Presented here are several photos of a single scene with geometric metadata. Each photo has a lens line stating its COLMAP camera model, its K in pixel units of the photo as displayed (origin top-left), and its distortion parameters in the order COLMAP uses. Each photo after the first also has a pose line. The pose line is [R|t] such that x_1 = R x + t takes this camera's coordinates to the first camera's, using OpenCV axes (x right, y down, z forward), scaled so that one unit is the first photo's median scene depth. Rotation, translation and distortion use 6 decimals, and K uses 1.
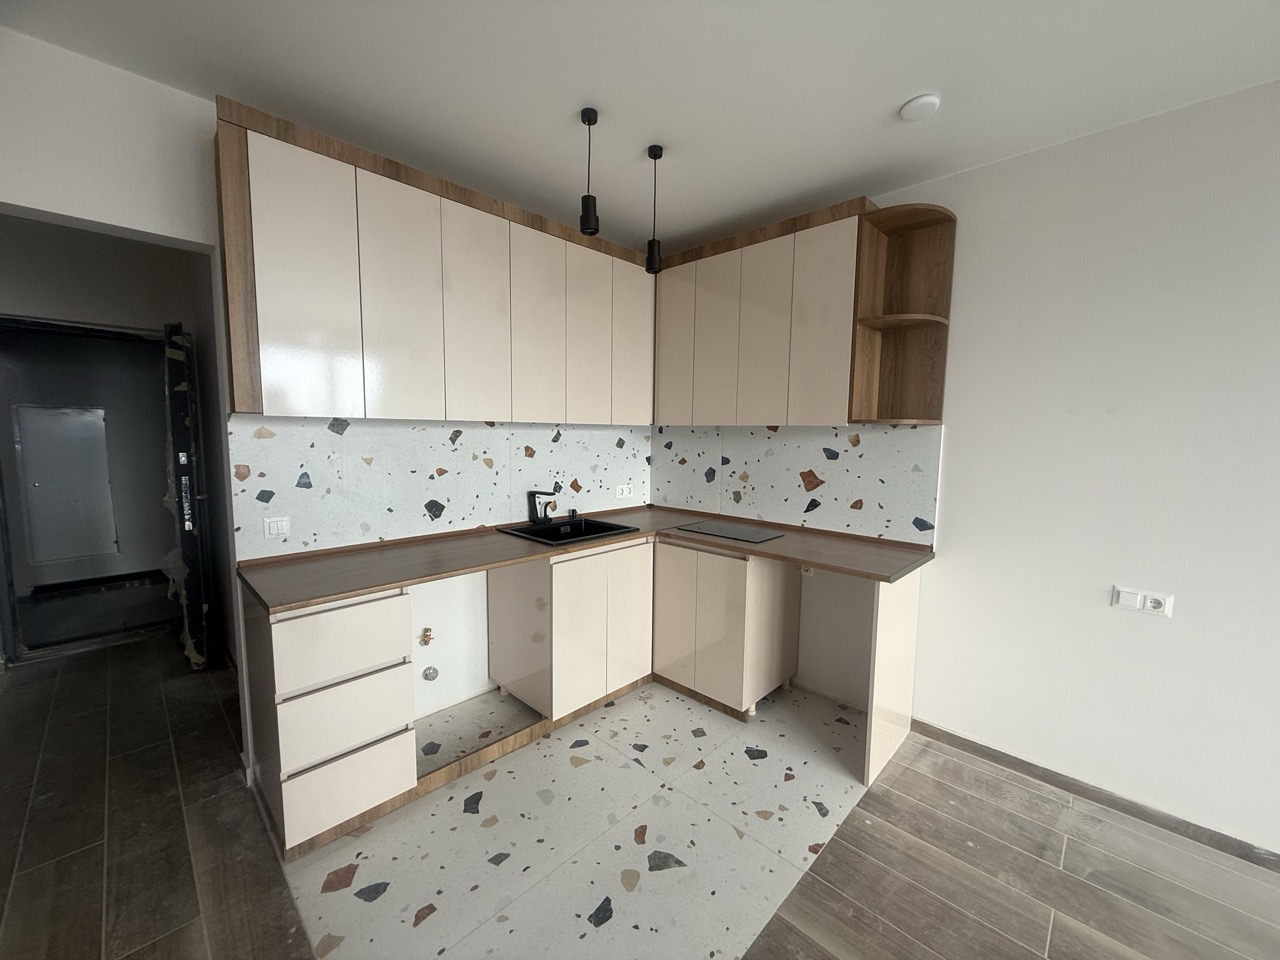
lens RADIAL K [[506.7, 0, 638.5], [0, 506.7, 481.4], [0, 0, 1]] dist [0.000072, 0.000501]
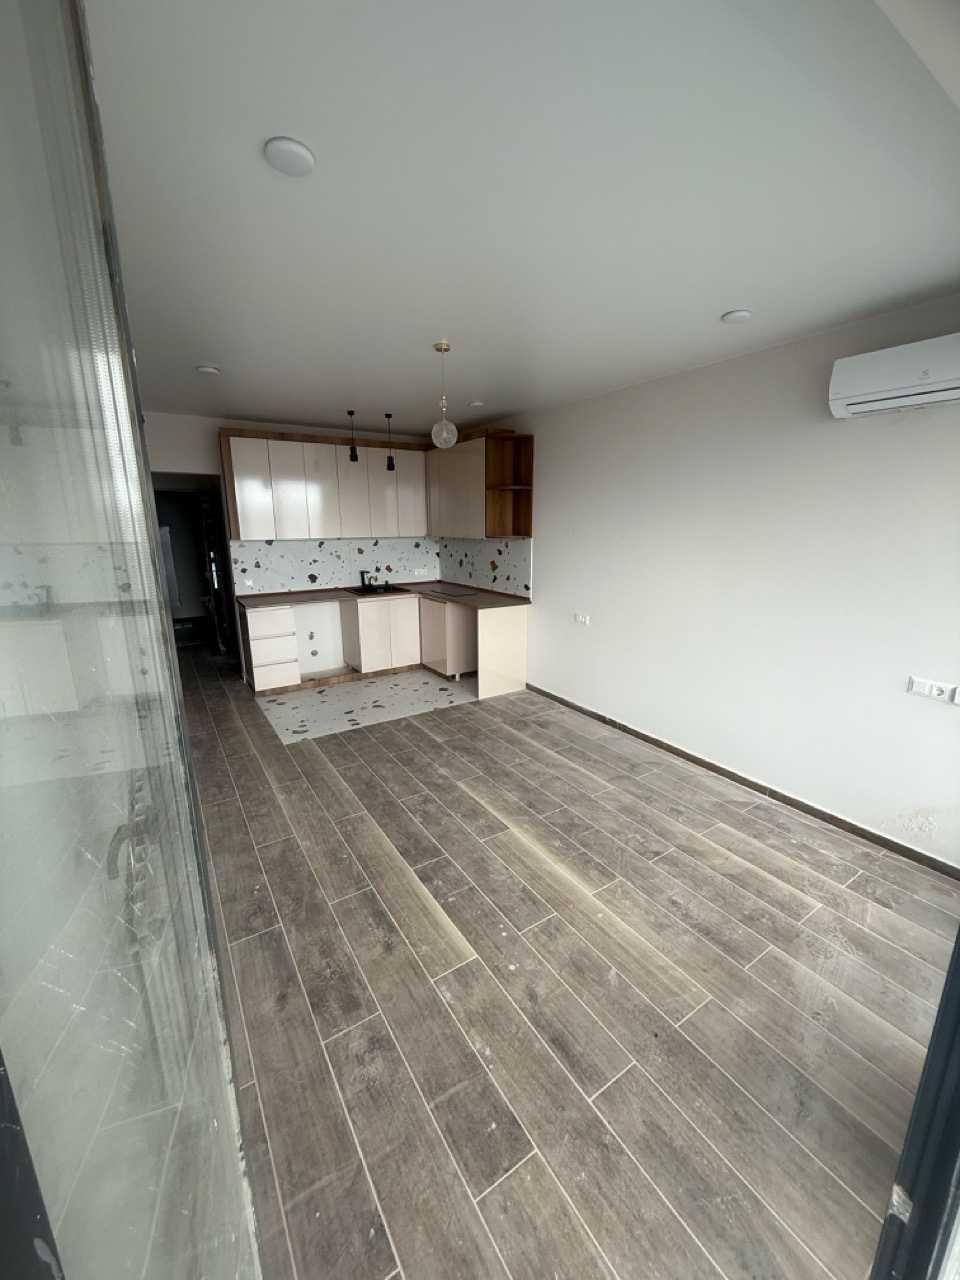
lens RADIAL K [[506.7, 0, 480.9], [0, 506.7, 638.1], [0, 0, 1]] dist [0.000072, 0.000501]
pose [[0.974822, 0.034257, -0.220338, 0.826658], [-0.005383, 0.991455, 0.130335, 0.021897], [0.222920, -0.125868, 0.966677, -1.026552]]
